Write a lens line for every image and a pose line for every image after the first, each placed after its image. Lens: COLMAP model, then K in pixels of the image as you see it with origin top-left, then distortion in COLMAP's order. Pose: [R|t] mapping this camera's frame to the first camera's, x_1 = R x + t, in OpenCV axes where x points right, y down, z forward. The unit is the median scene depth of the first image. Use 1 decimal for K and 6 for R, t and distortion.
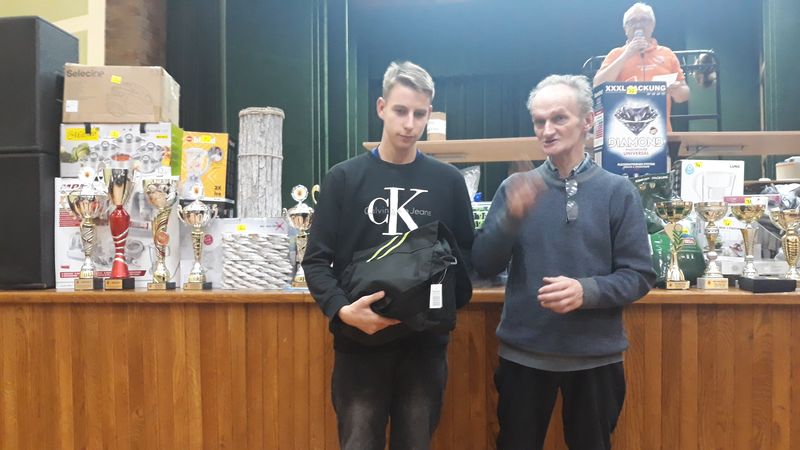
lens RADIAL K [[641.4, 0, 408.5], [0, 641.4, 226.9], [0, 0, 1]] dist [-0.022403, 0.007327]
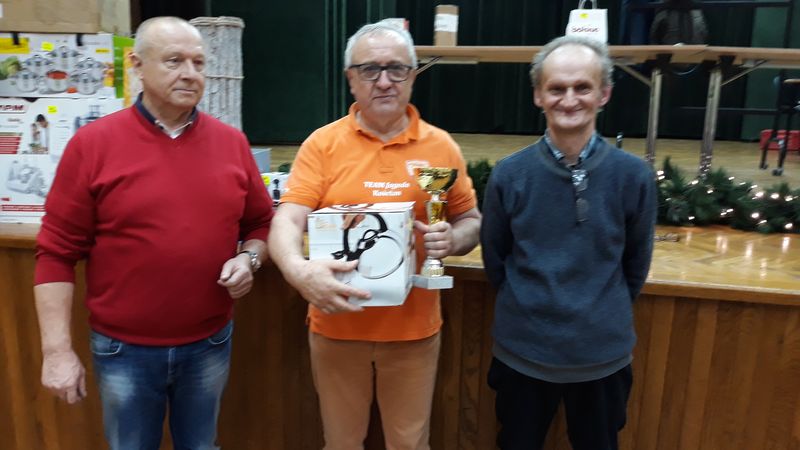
lens RADIAL K [[641.4, 0, 408.8], [0, 641.4, 221.0], [0, 0, 1]] dist [-0.022403, 0.007327]
pose [[0.997436, 0.043222, -0.057029, 0.077315], [-0.029977, 0.976054, 0.215452, -0.115595], [0.064976, -0.213190, 0.974848, 0.157344]]
